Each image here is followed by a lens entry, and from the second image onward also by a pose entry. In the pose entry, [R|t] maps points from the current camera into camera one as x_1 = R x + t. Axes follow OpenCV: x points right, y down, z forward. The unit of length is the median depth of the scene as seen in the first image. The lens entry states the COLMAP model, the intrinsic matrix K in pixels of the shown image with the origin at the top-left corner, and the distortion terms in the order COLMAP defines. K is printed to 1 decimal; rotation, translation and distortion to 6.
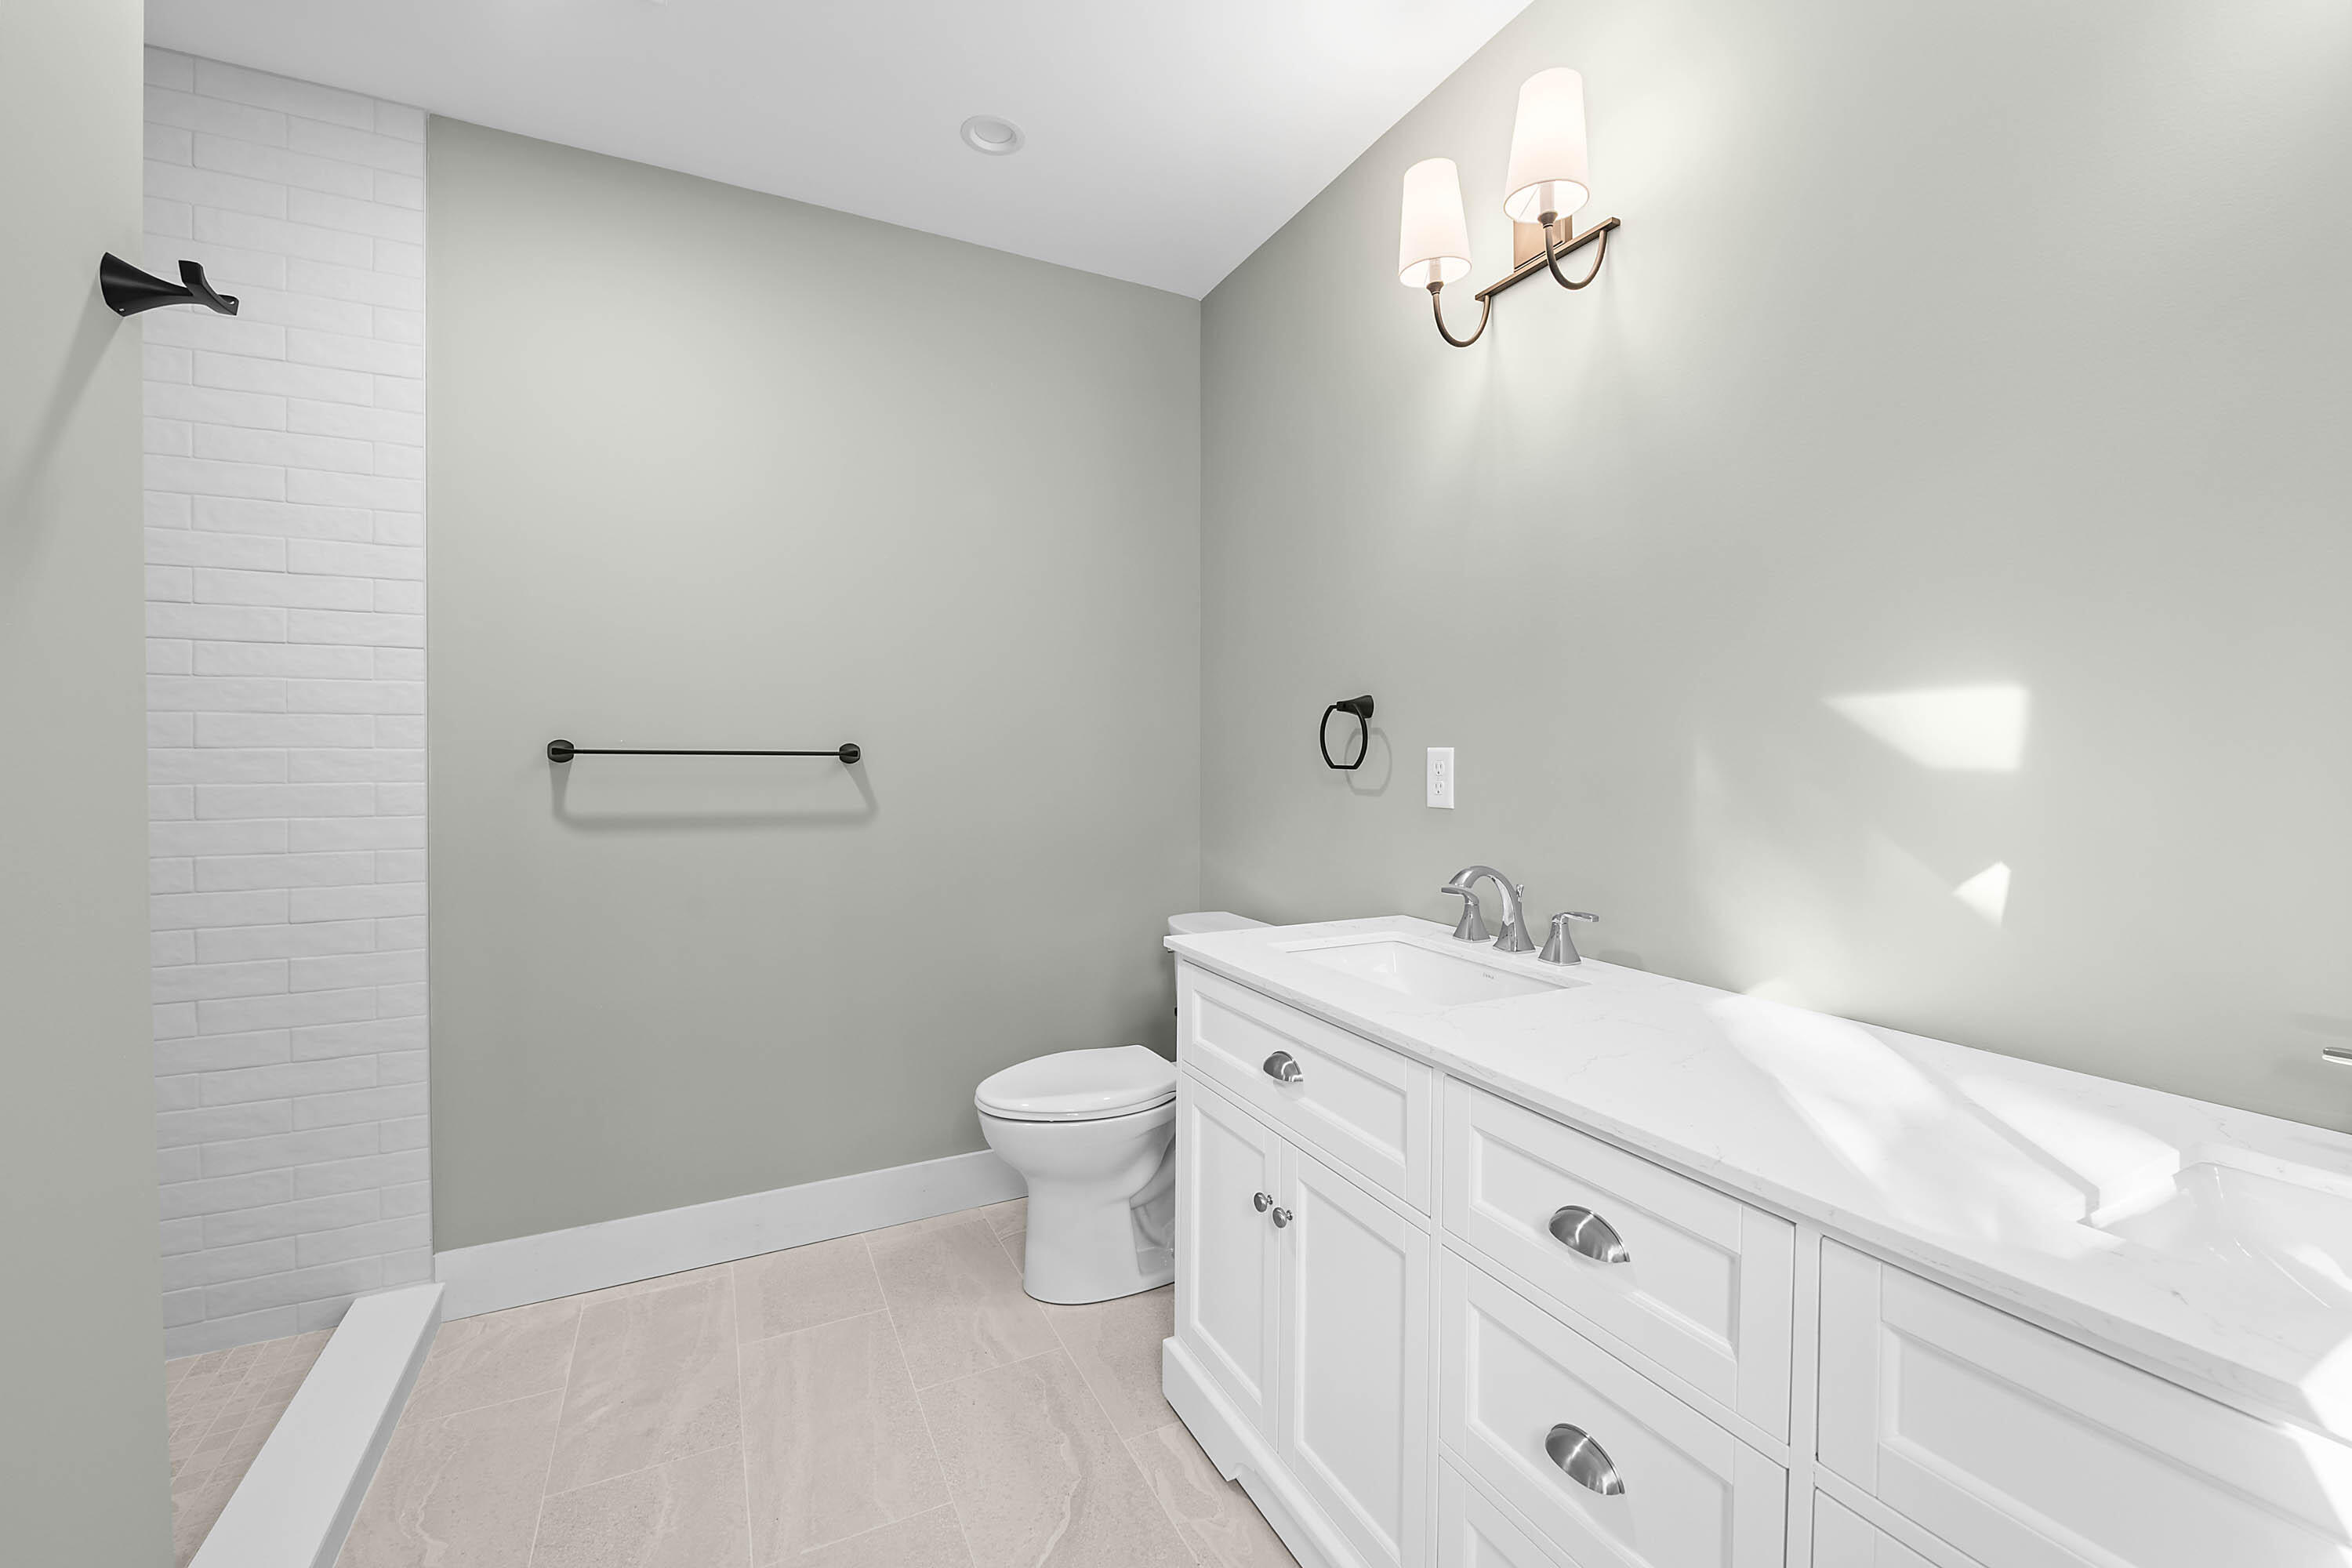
lens RADIAL K [[954.6, 0, 1159.2], [0, 954.6, 773.9], [0, 0, 1]] dist [-0.004852, -0.000338]
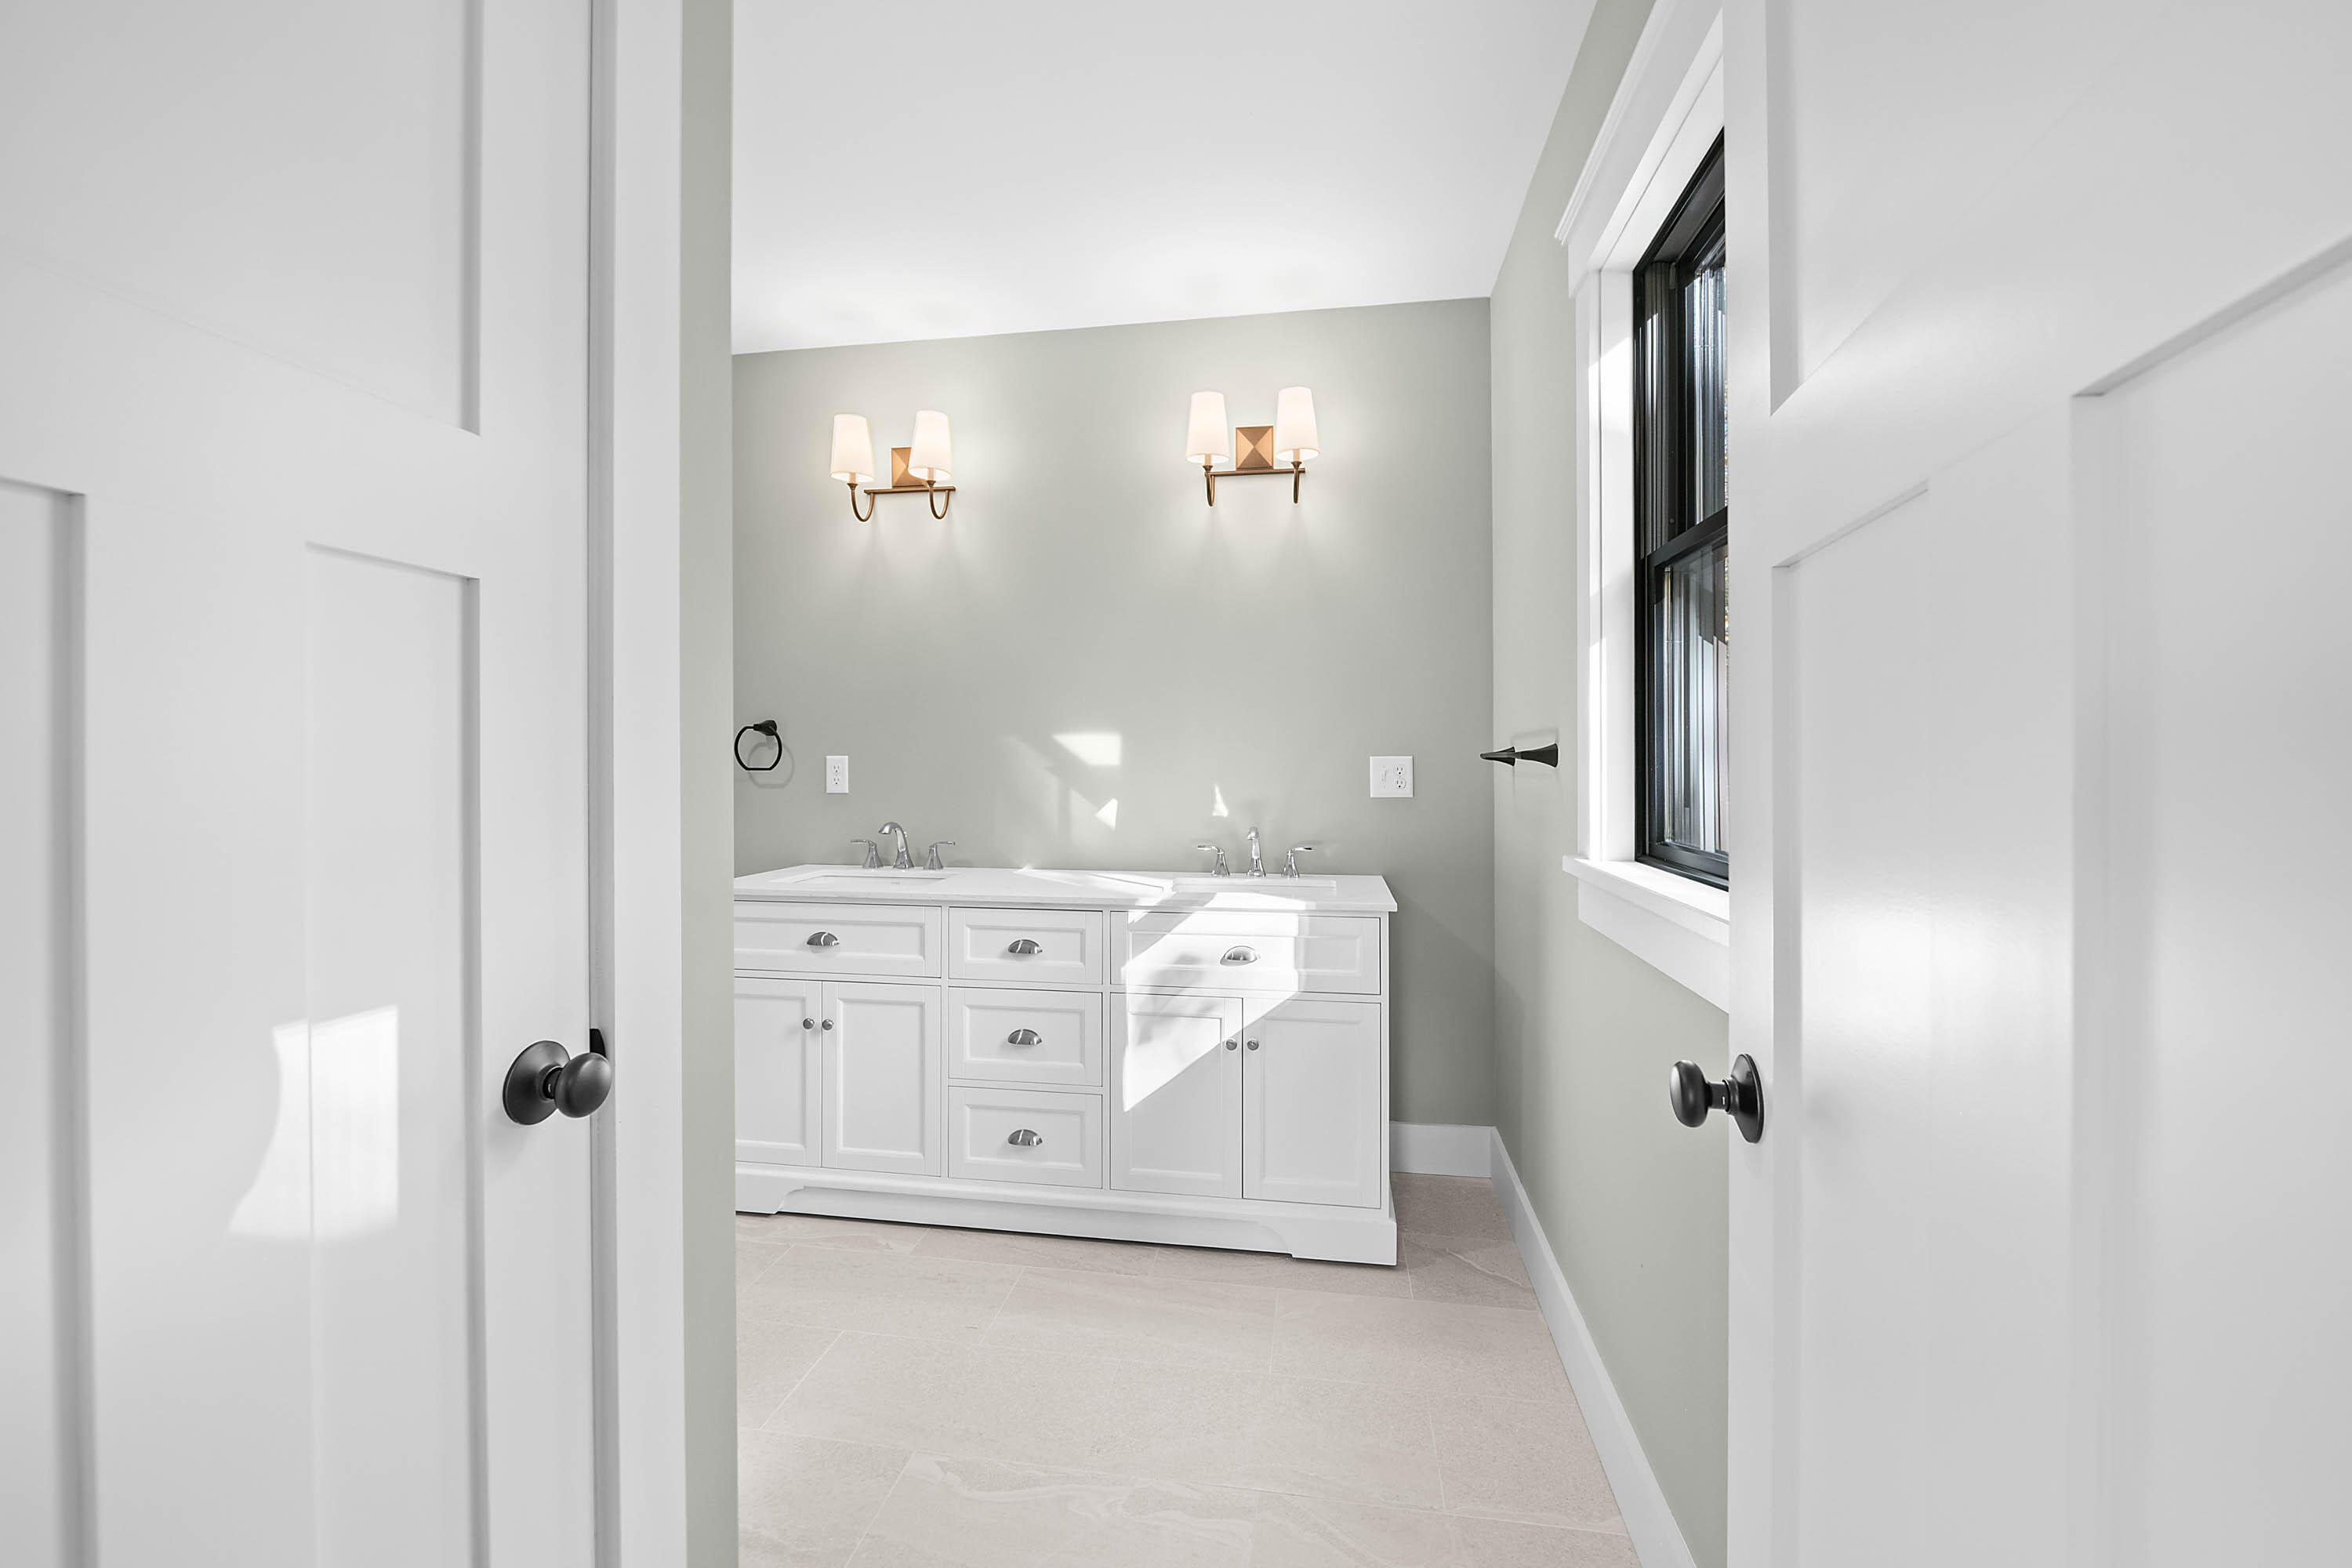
lens RADIAL K [[930.9, 0, 1178.2], [0, 930.9, 774.3], [0, 0, 1]] dist [-0.002595, -0.001291]
pose [[0.566710, -0.006969, 0.823888, -0.815663], [0.018182, 0.999827, -0.004049, 0.024742], [-0.823717, 0.017274, 0.566738, -0.446963]]
